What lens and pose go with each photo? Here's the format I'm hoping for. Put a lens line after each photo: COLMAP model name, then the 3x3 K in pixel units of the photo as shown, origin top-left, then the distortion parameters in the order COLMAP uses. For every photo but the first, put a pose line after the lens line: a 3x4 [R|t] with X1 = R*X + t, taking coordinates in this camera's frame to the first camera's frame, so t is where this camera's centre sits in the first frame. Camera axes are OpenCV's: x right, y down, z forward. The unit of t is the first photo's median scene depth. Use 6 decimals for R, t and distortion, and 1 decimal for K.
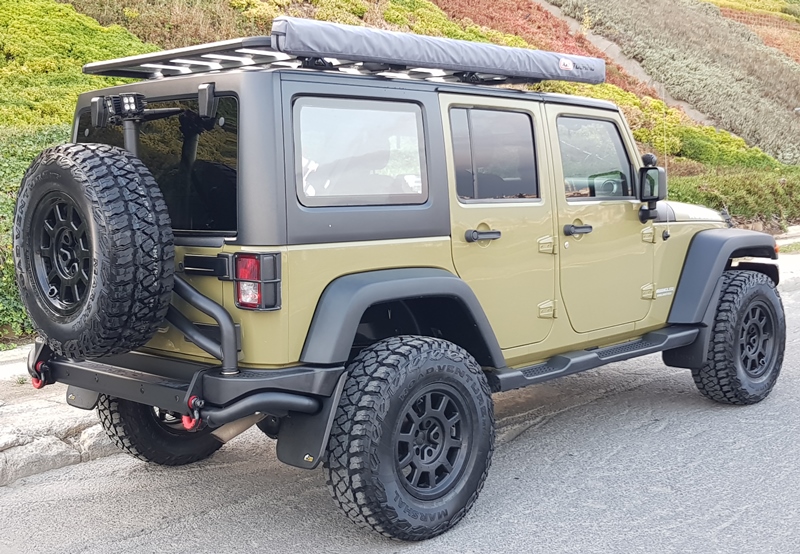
lens RADIAL K [[977.9, 0, 382.8], [0, 977.9, 298.0], [0, 0, 1]] dist [0.080798, -0.007302]
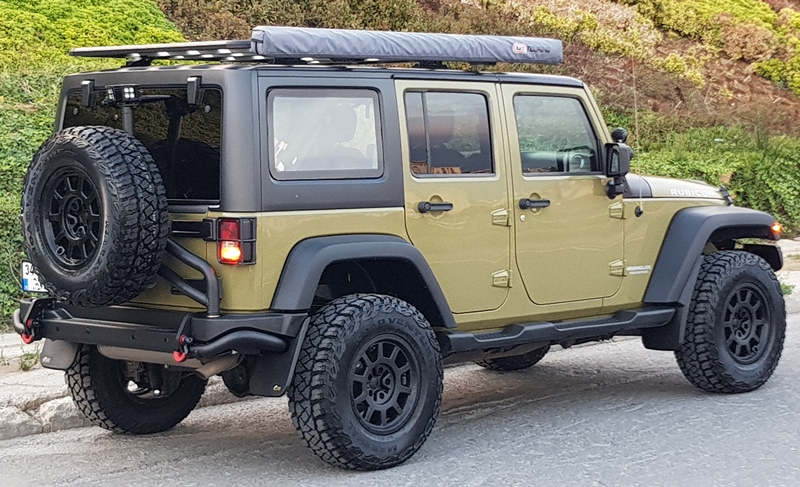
lens RADIAL K [[1813.2, 0, 400.0], [0, 1813.2, 243.5], [0, 0, 1]] dist [-0.006099, 0.295976]
pose [[0.999916, 0.007973, 0.010239, 0.045145], [-0.007400, 0.998472, -0.054758, 0.094423], [-0.010660, 0.054678, 0.998447, -1.095309]]
